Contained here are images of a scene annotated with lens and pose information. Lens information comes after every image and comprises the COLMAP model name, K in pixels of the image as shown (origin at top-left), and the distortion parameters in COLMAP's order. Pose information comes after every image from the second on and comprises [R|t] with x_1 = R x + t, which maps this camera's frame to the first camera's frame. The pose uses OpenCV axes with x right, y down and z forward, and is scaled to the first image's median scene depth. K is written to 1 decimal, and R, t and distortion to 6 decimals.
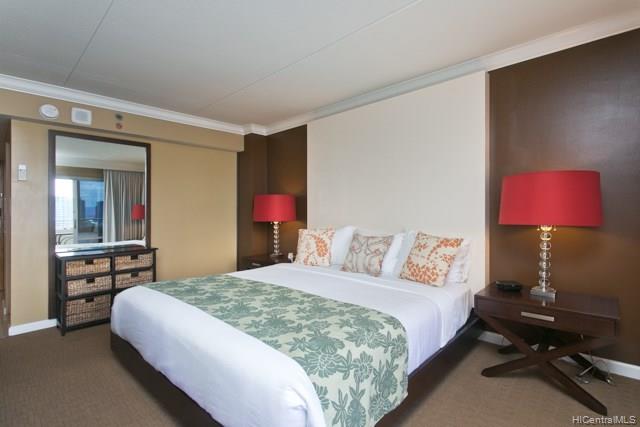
lens RADIAL K [[301.6, 0, 331.4], [0, 301.6, 217.3], [0, 0, 1]] dist [0.002318, 0.000251]
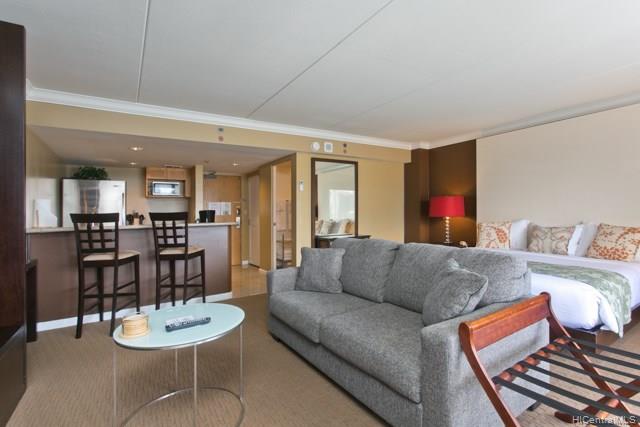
lens RADIAL K [[301.6, 0, 331.4], [0, 301.6, 217.3], [0, 0, 1]] dist [0.002318, 0.000251]
pose [[0.969951, -0.001571, -0.243295, -0.457187], [0.002195, 0.999995, 0.002296, 0.014858], [0.243290, -0.002761, 0.969950, -0.484092]]
